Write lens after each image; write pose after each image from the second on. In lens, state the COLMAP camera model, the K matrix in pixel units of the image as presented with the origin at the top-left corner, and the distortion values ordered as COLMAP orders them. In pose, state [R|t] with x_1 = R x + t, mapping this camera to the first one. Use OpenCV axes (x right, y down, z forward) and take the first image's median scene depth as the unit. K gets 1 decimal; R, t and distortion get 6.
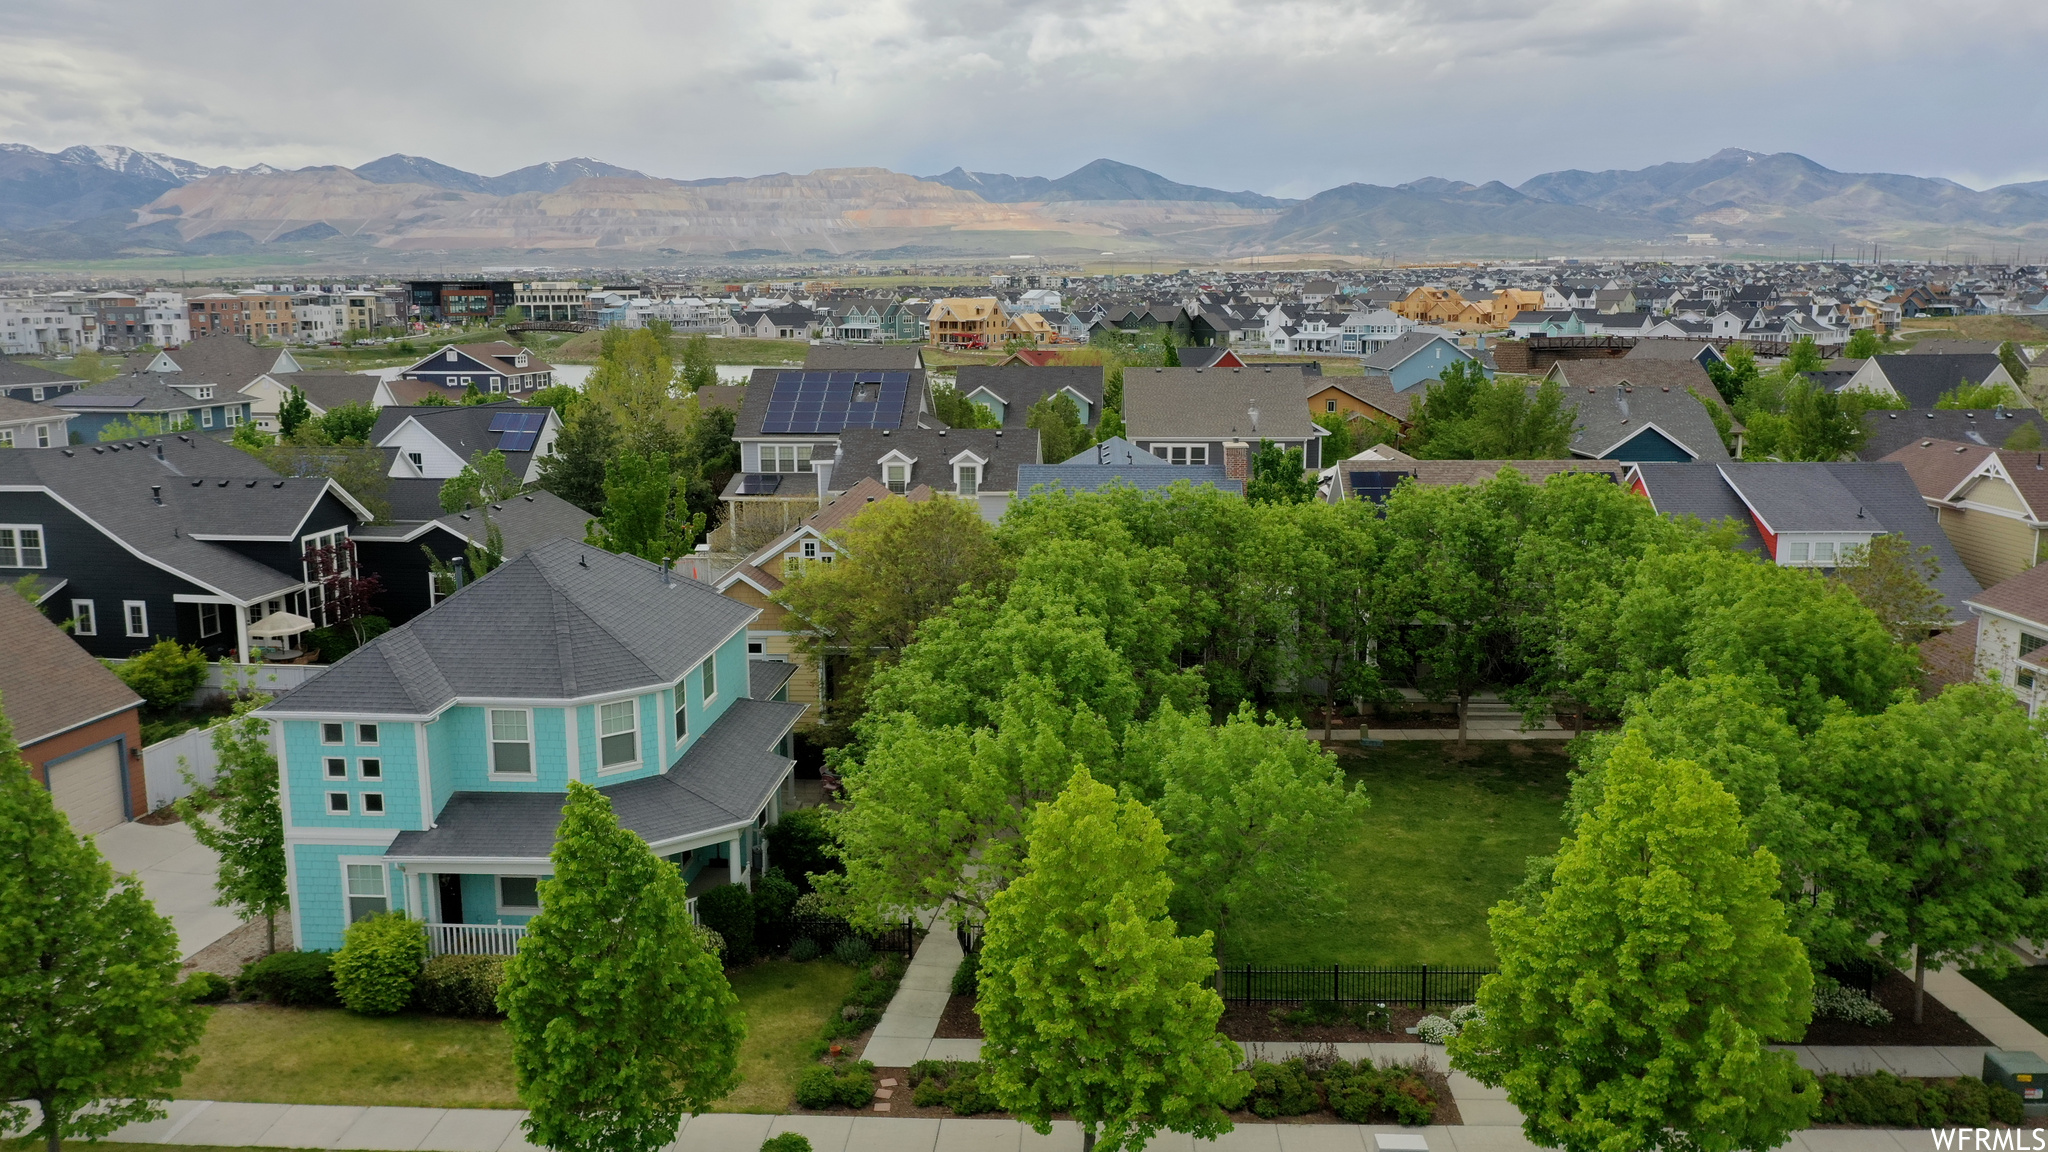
lens RADIAL K [[1627.0, 0, 1021.8], [0, 1627.0, 577.4], [0, 0, 1]] dist [0.007750, 0.002382]
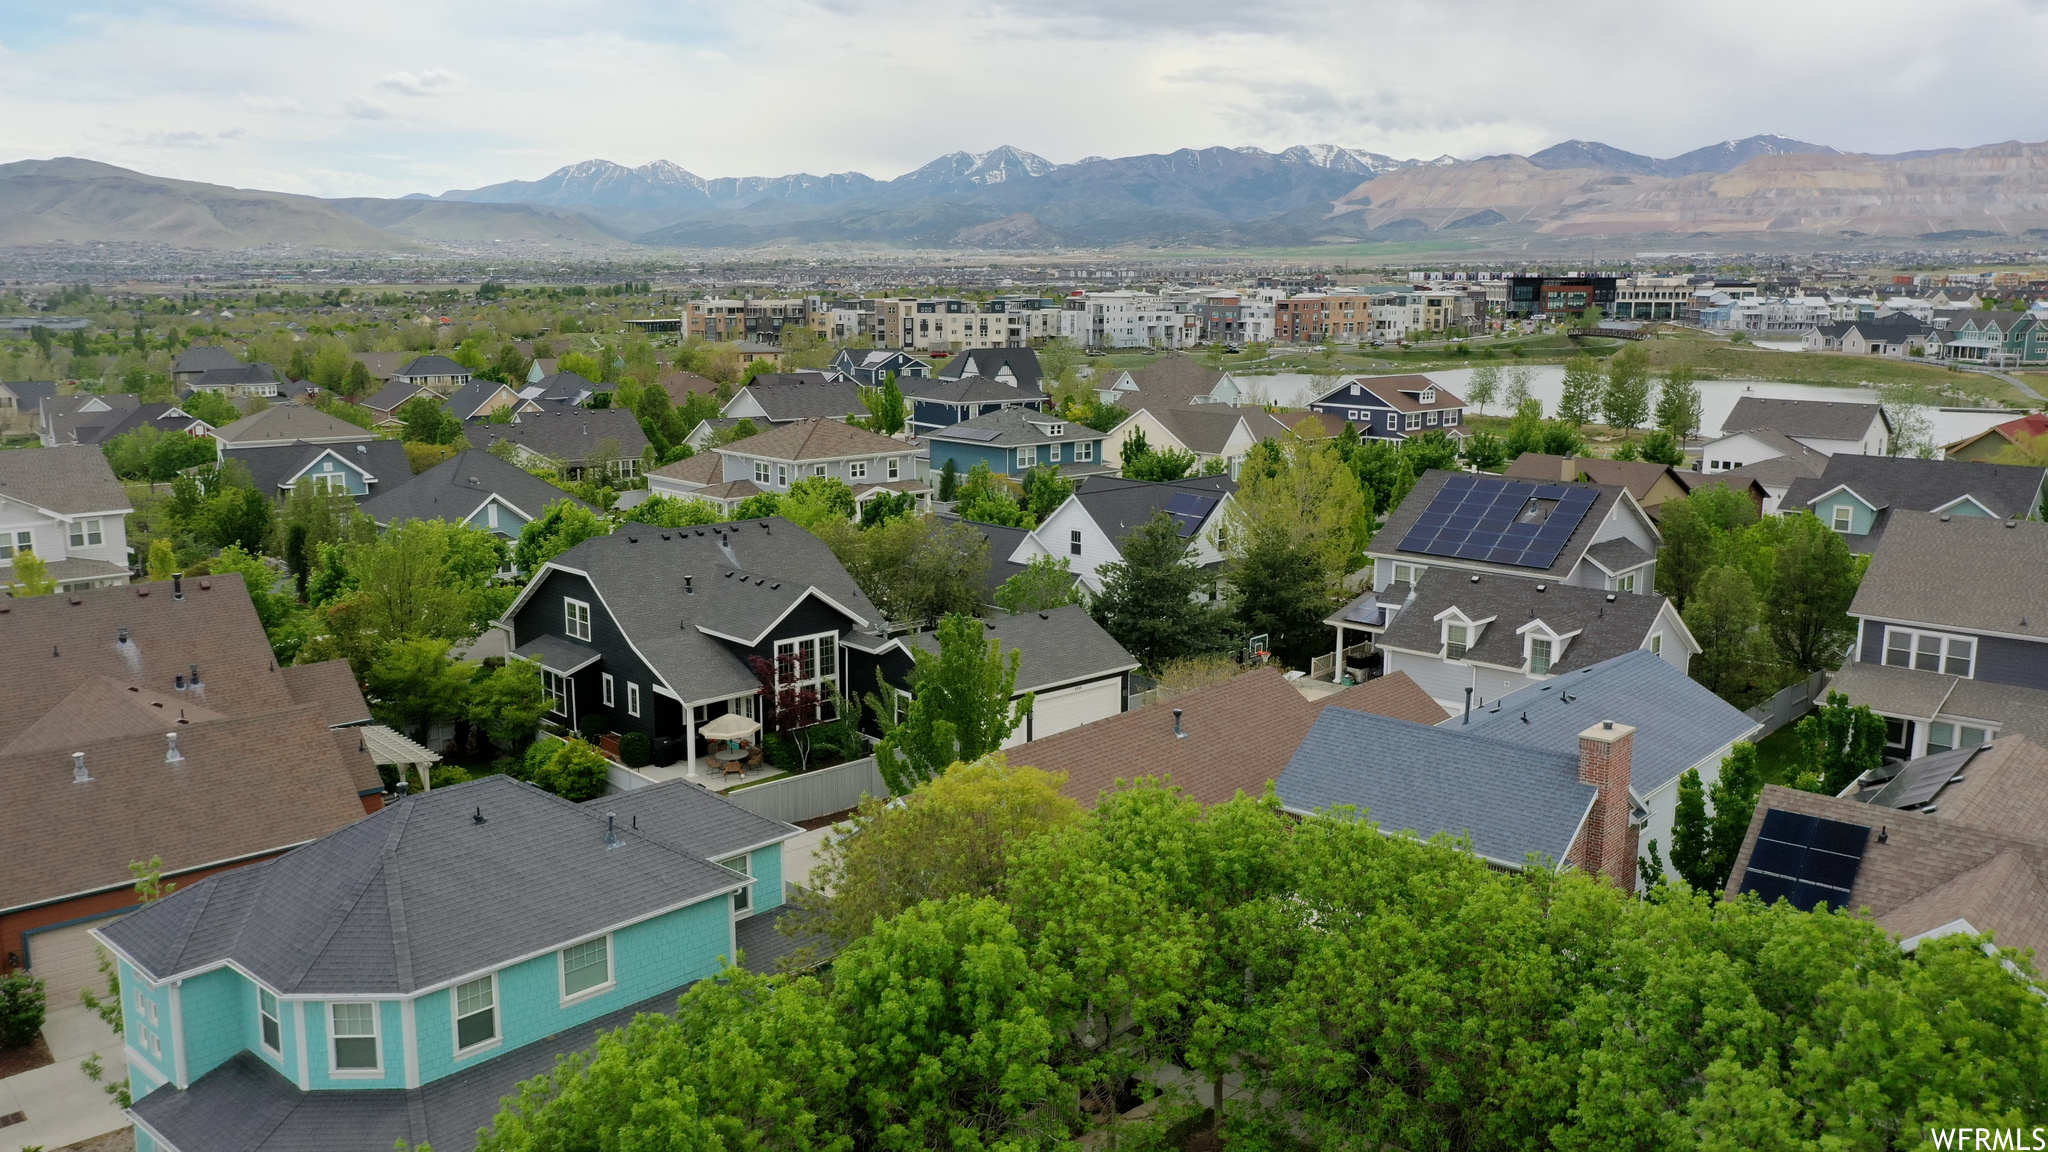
lens RADIAL K [[1627.0, 0, 1018.3], [0, 1627.0, 573.5], [0, 0, 1]] dist [0.007750, 0.002382]
pose [[0.780000, 0.119088, -0.614344, 0.177417], [-0.114692, 0.992301, 0.046736, -0.076651], [0.615180, 0.034006, 0.787653, 0.159160]]
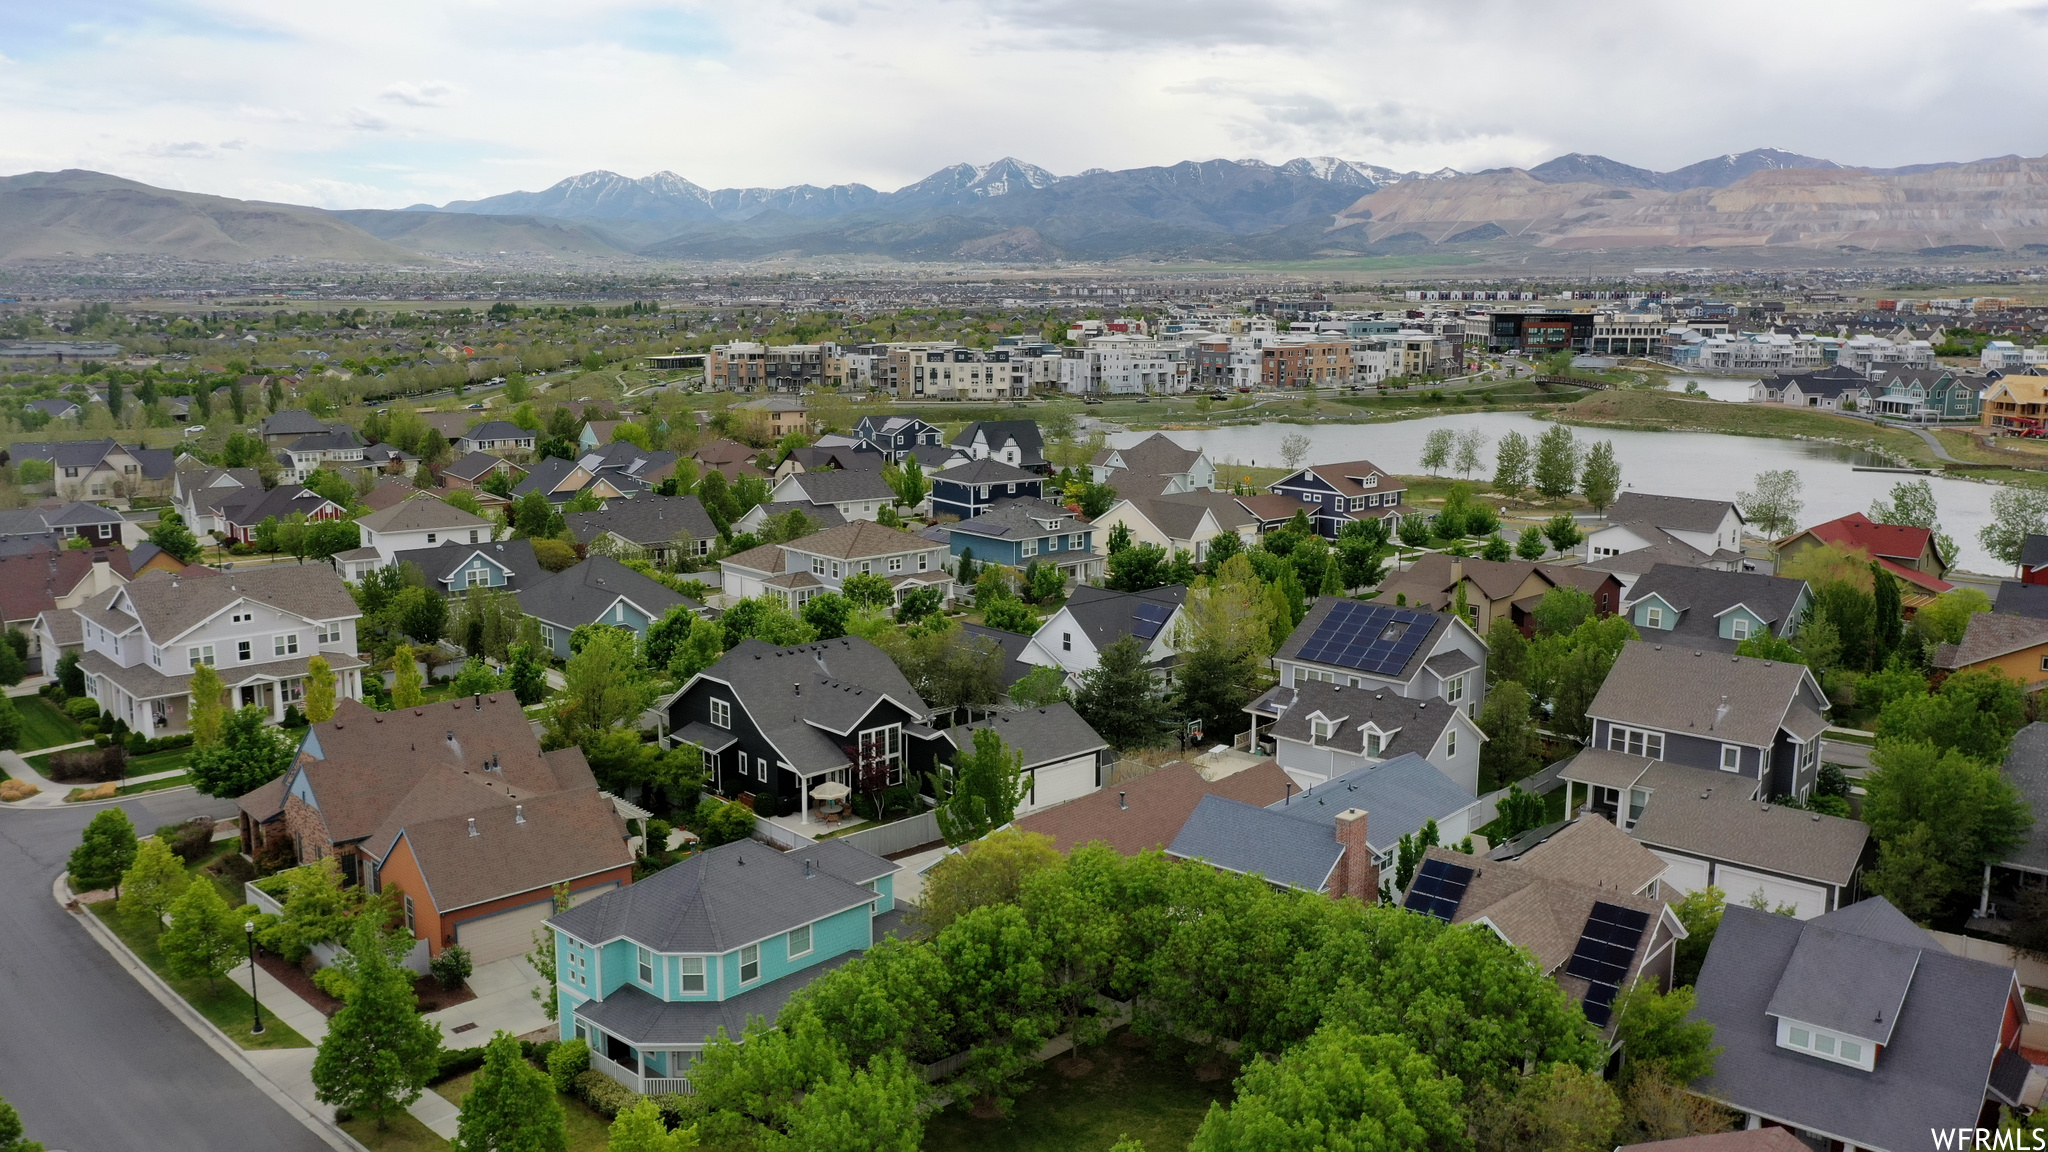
lens RADIAL K [[1627.0, 0, 1017.9], [0, 1627.0, 578.1], [0, 0, 1]] dist [0.007750, 0.002382]
pose [[0.779091, 0.118193, -0.615668, 0.340698], [-0.116293, 0.992269, 0.043329, -0.143590], [0.616030, 0.037840, 0.786813, -0.064953]]
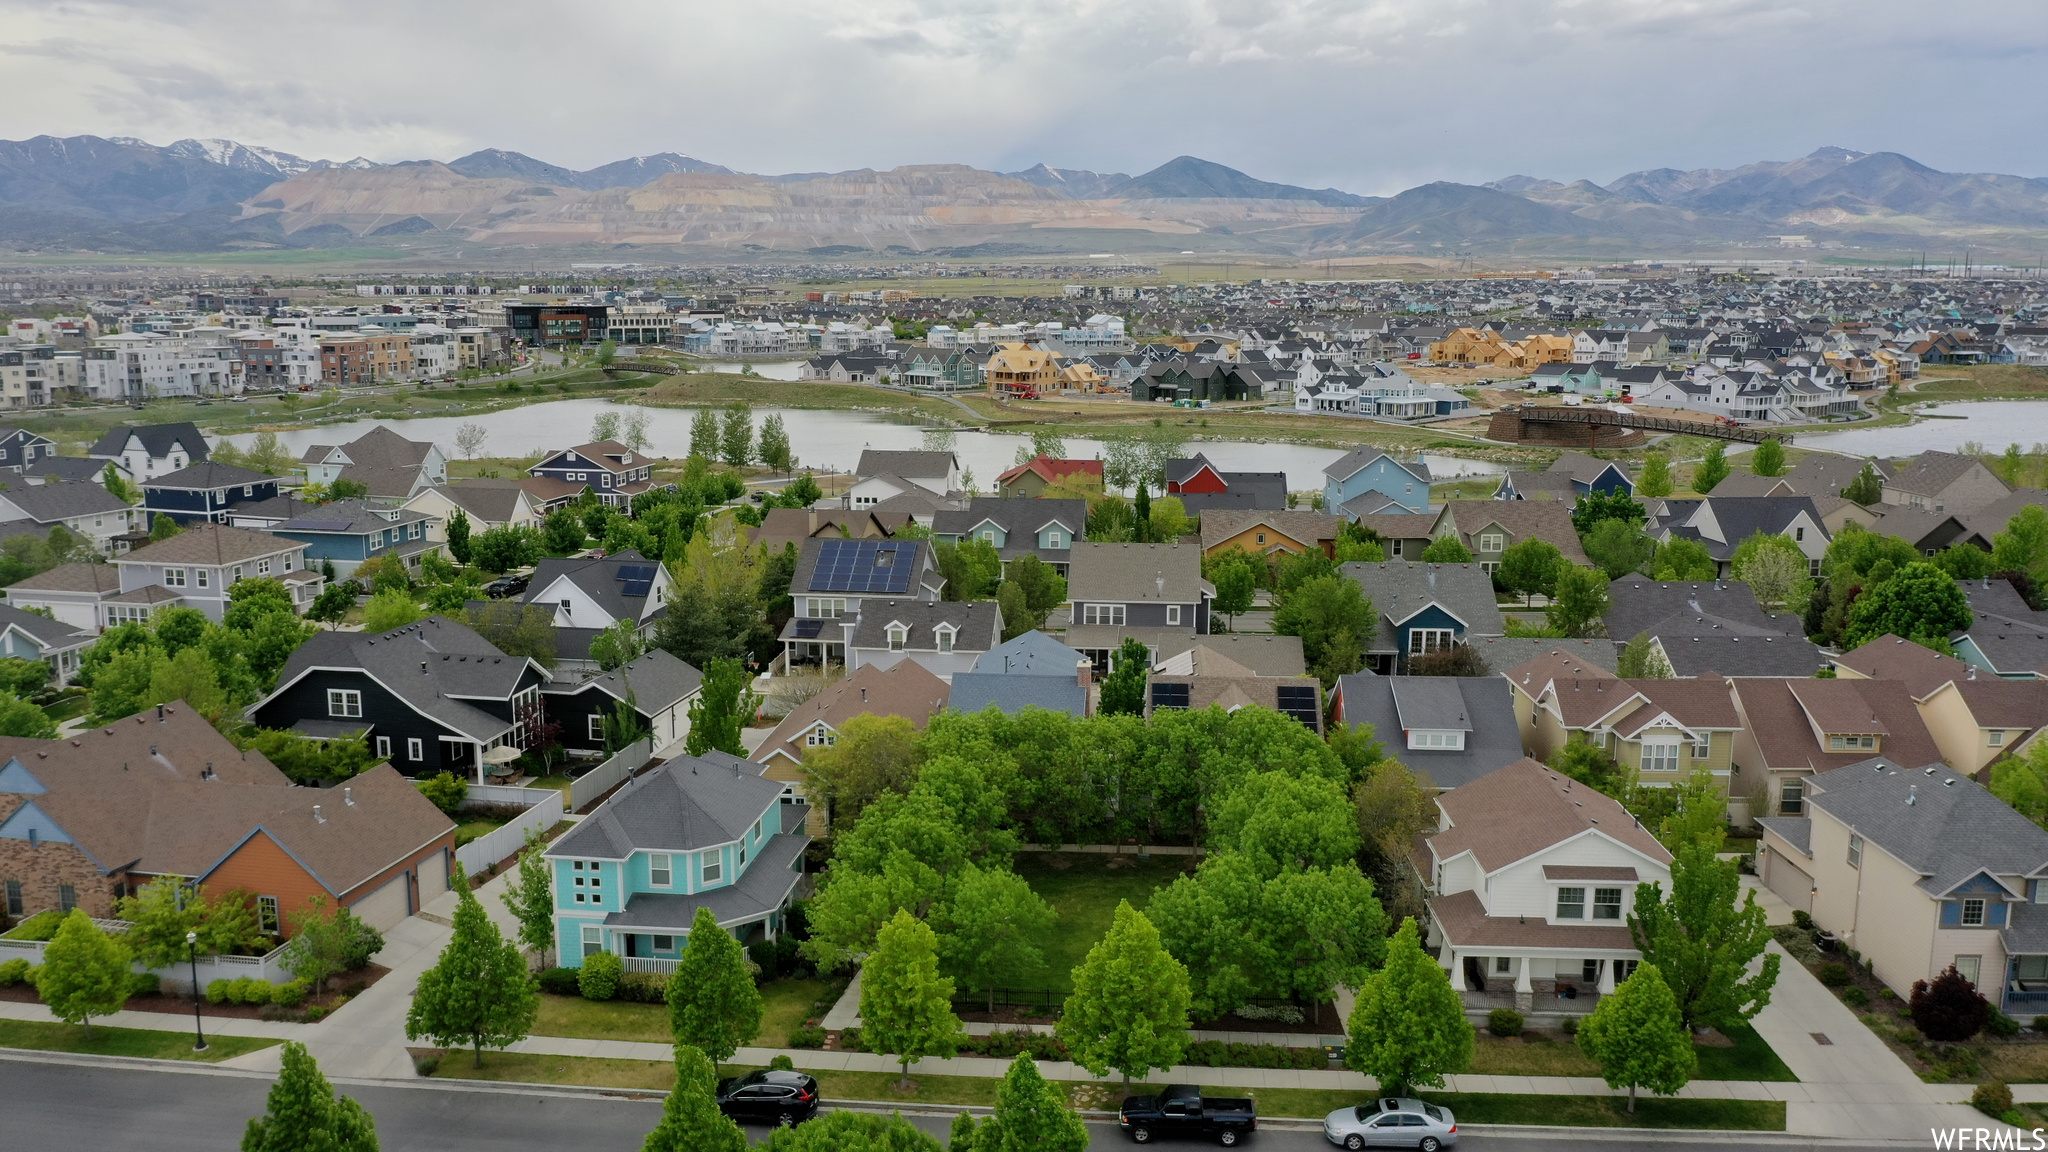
lens RADIAL K [[1627.0, 0, 1019.9], [0, 1627.0, 580.9], [0, 0, 1]] dist [0.007750, 0.002382]
pose [[0.998718, 0.015693, -0.048131, 0.073227], [-0.015422, 0.999863, 0.005983, -0.088444], [0.048218, -0.005233, 0.998823, -0.323005]]
